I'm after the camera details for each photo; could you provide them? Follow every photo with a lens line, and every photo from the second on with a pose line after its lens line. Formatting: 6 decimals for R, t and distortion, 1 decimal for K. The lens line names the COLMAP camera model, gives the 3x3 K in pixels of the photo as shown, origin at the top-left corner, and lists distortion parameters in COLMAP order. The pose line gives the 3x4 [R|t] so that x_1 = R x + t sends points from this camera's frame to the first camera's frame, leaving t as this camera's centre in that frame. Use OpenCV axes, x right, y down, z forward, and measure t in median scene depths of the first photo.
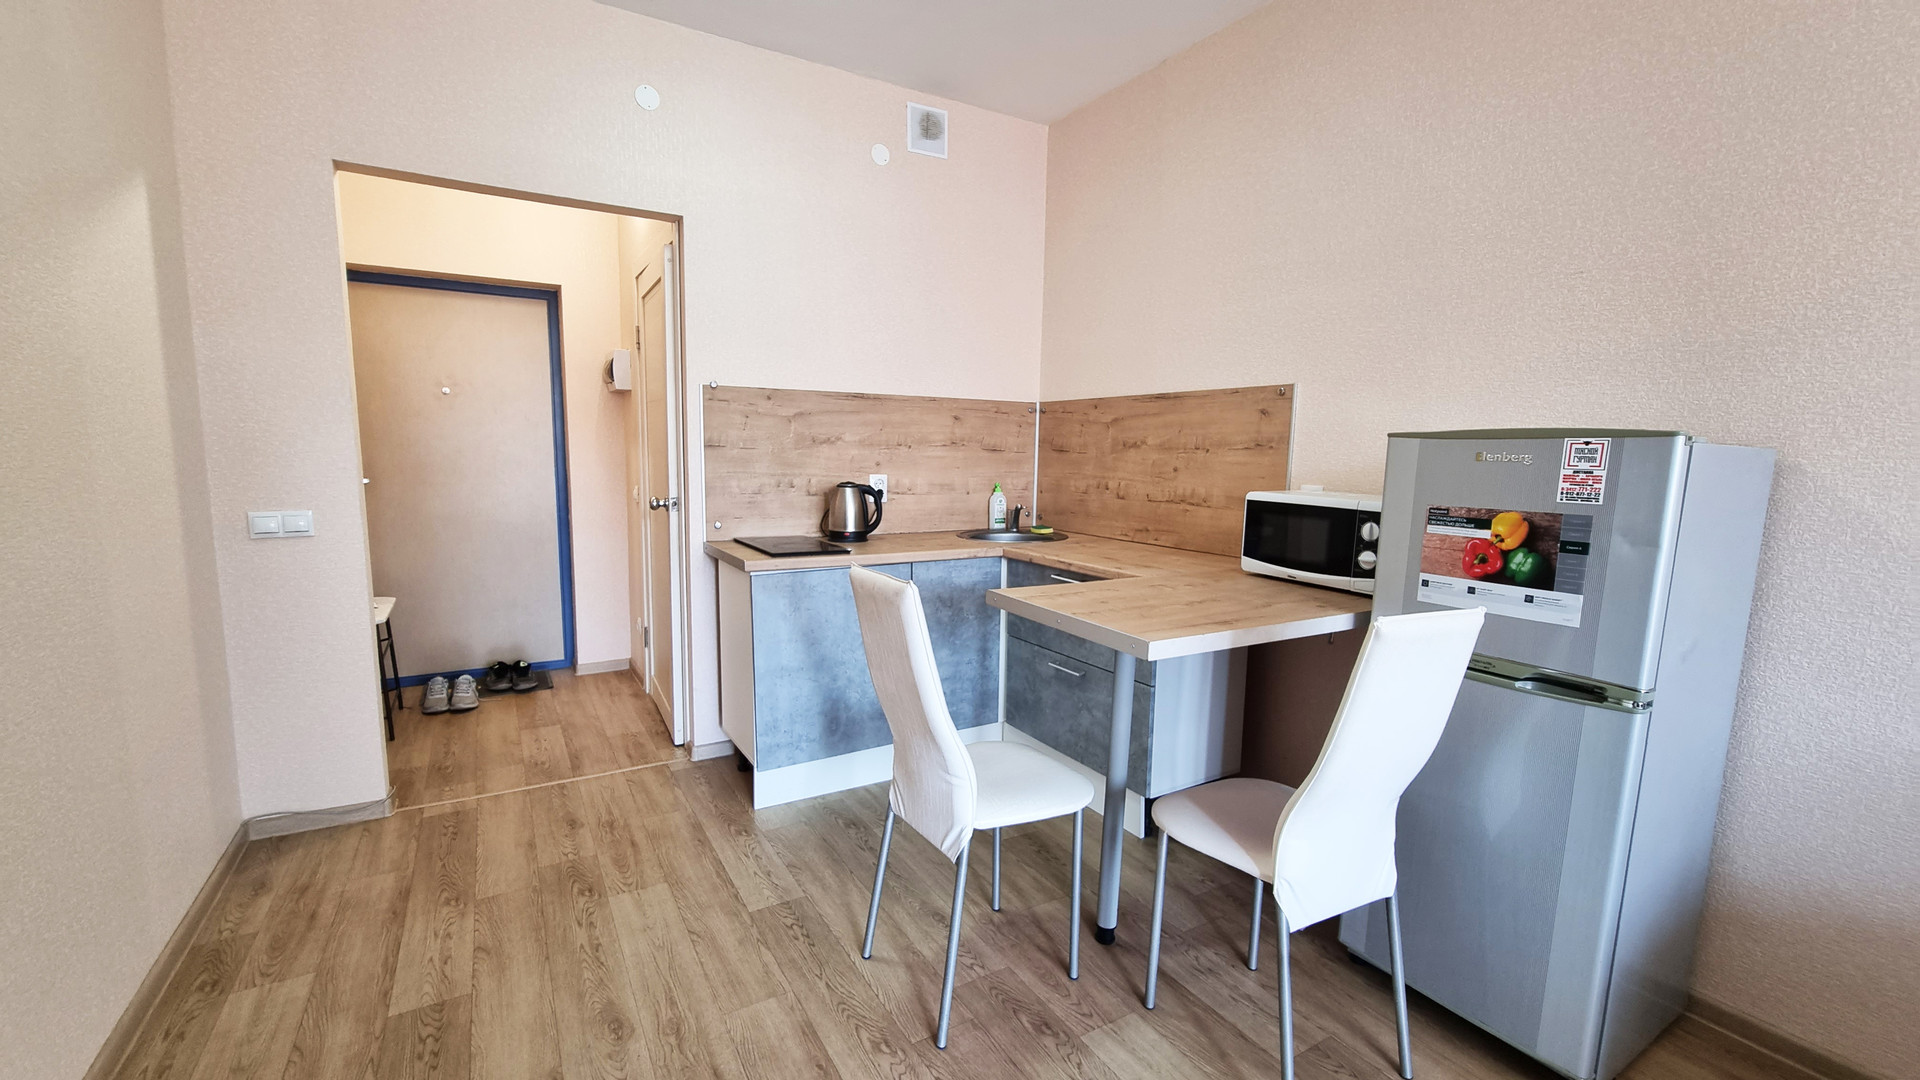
lens RADIAL K [[778.2, 0, 957.6], [0, 778.2, 543.5], [0, 0, 1]] dist [-0.002102, -0.000172]
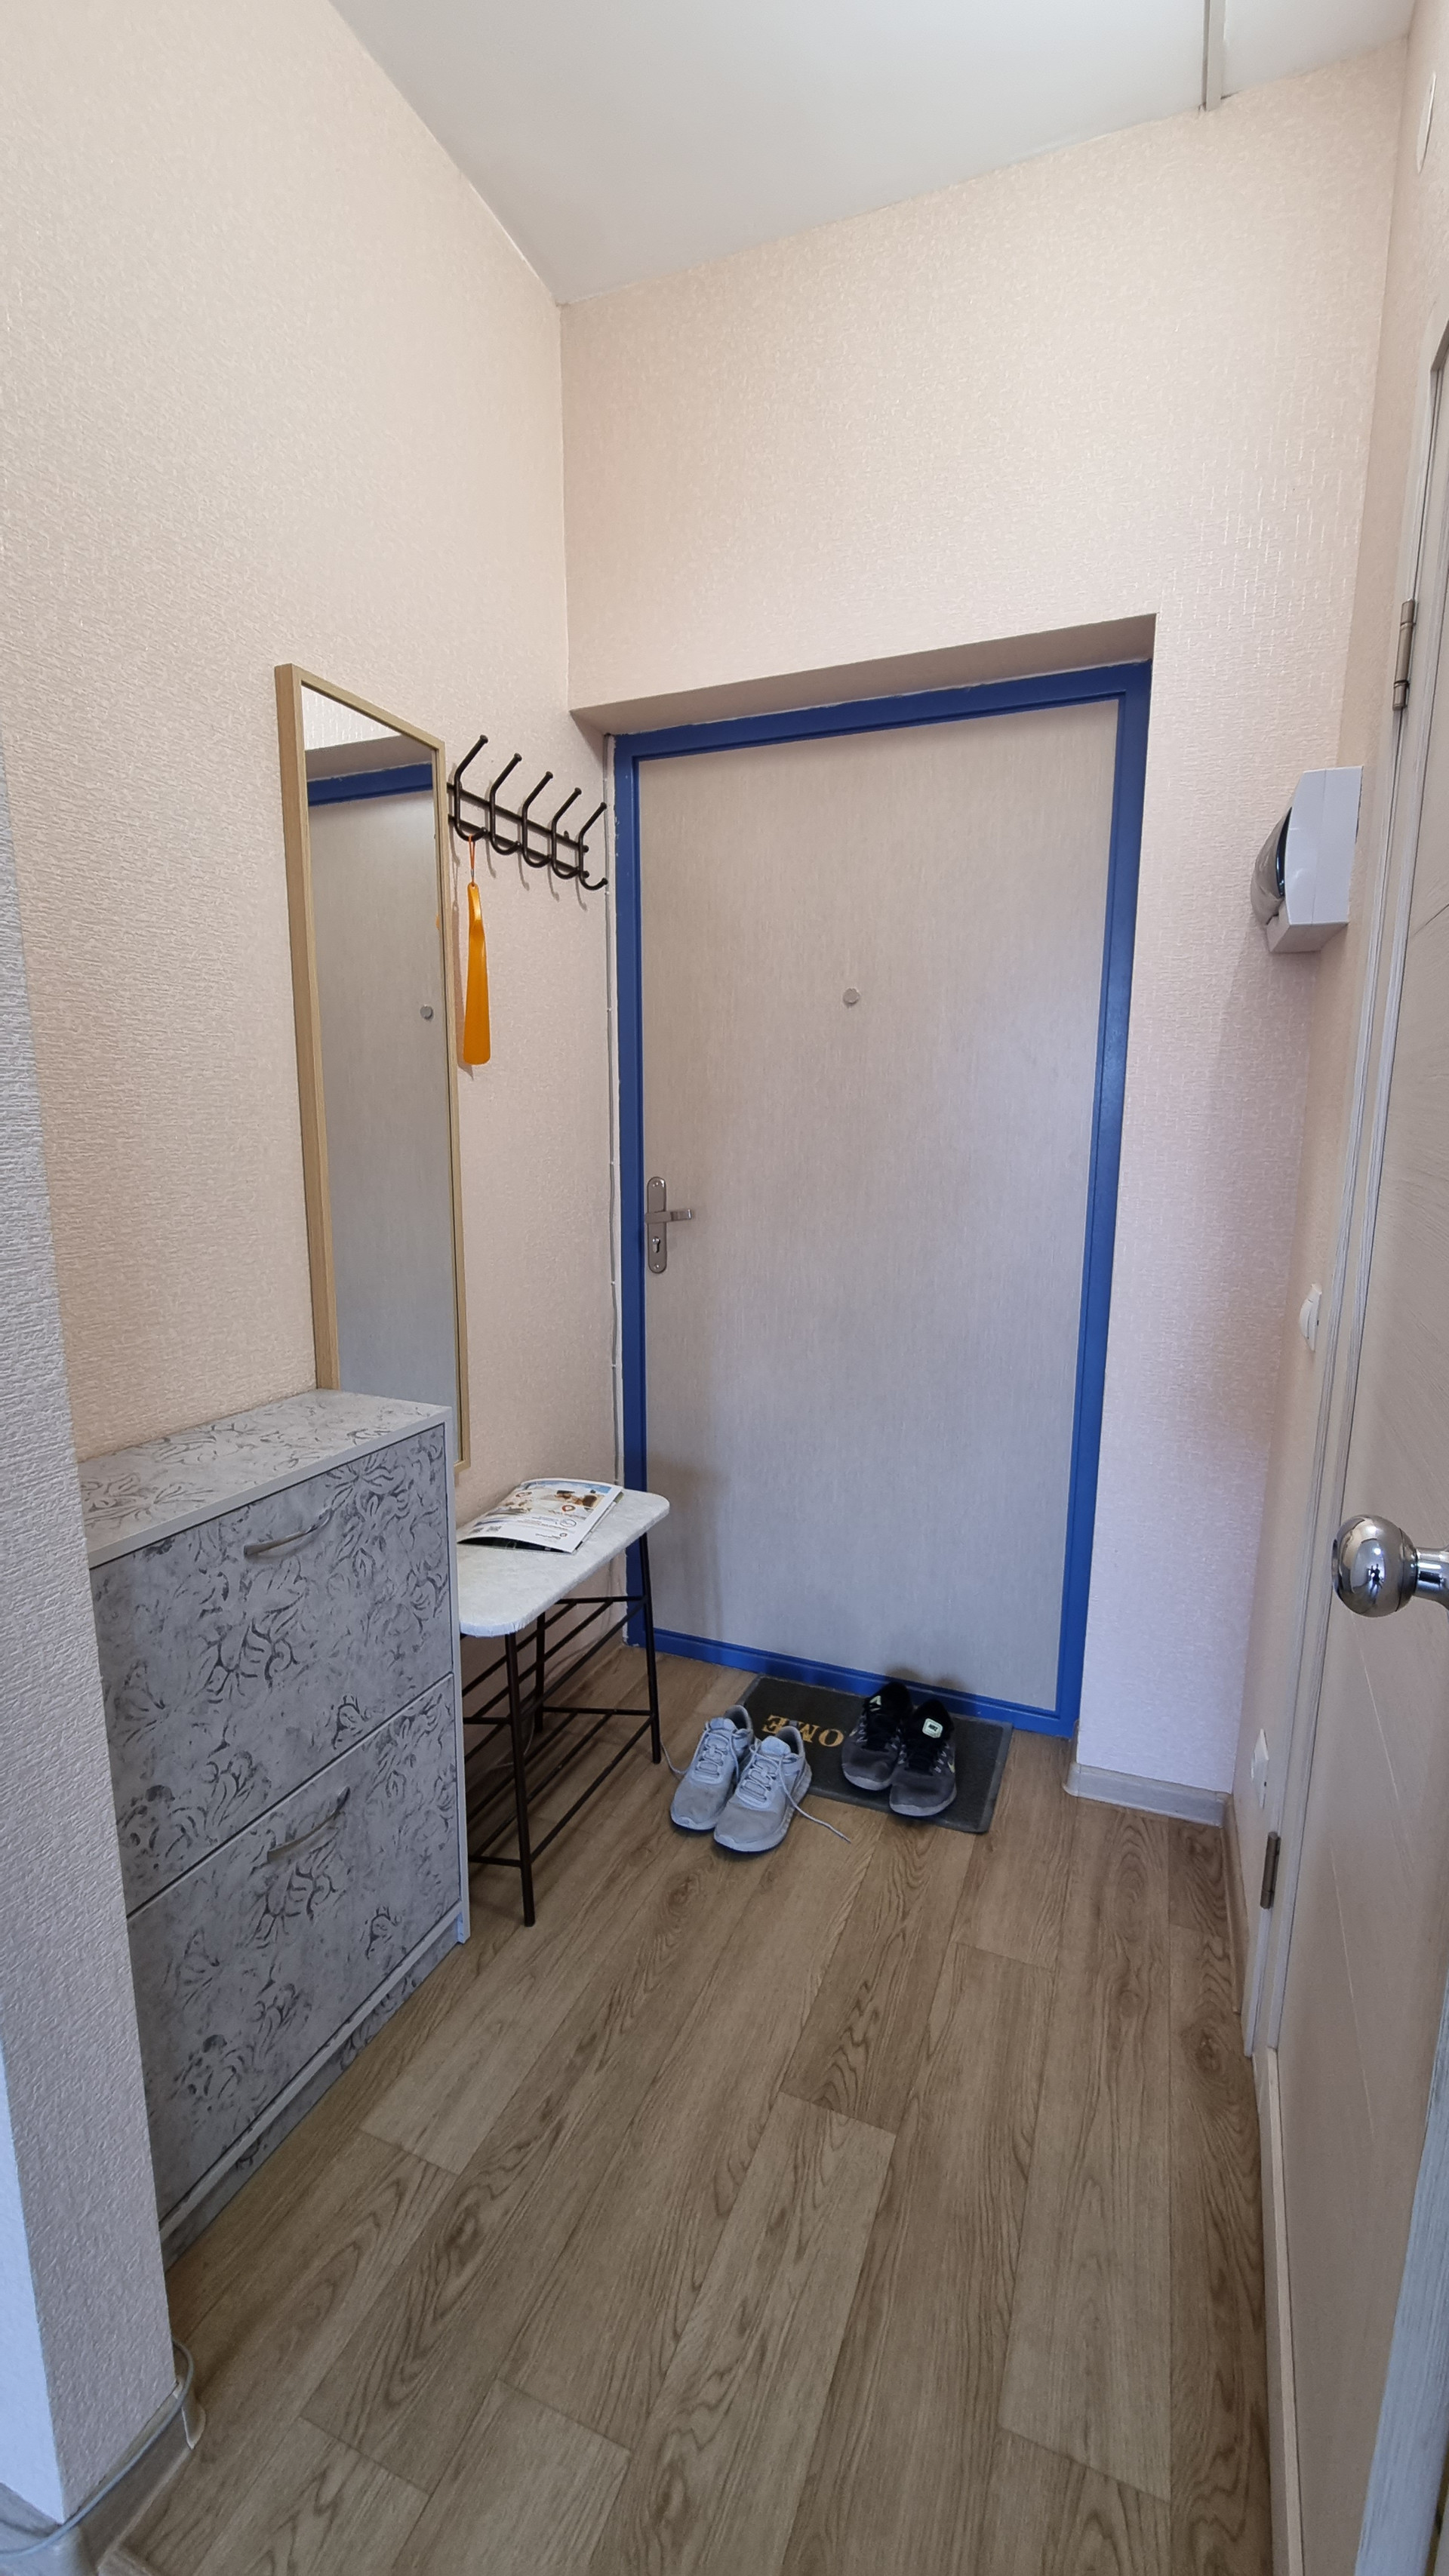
lens RADIAL K [[1044.1, 0, 732.9], [0, 1044.1, 1287.7], [0, 0, 1]] dist [-0.002102, -0.000172]
pose [[0.597261, 0.118566, -0.793235, -0.251026], [-0.098064, 0.992388, 0.074497, -0.081096], [0.796029, 0.033293, 0.604342, 0.631073]]
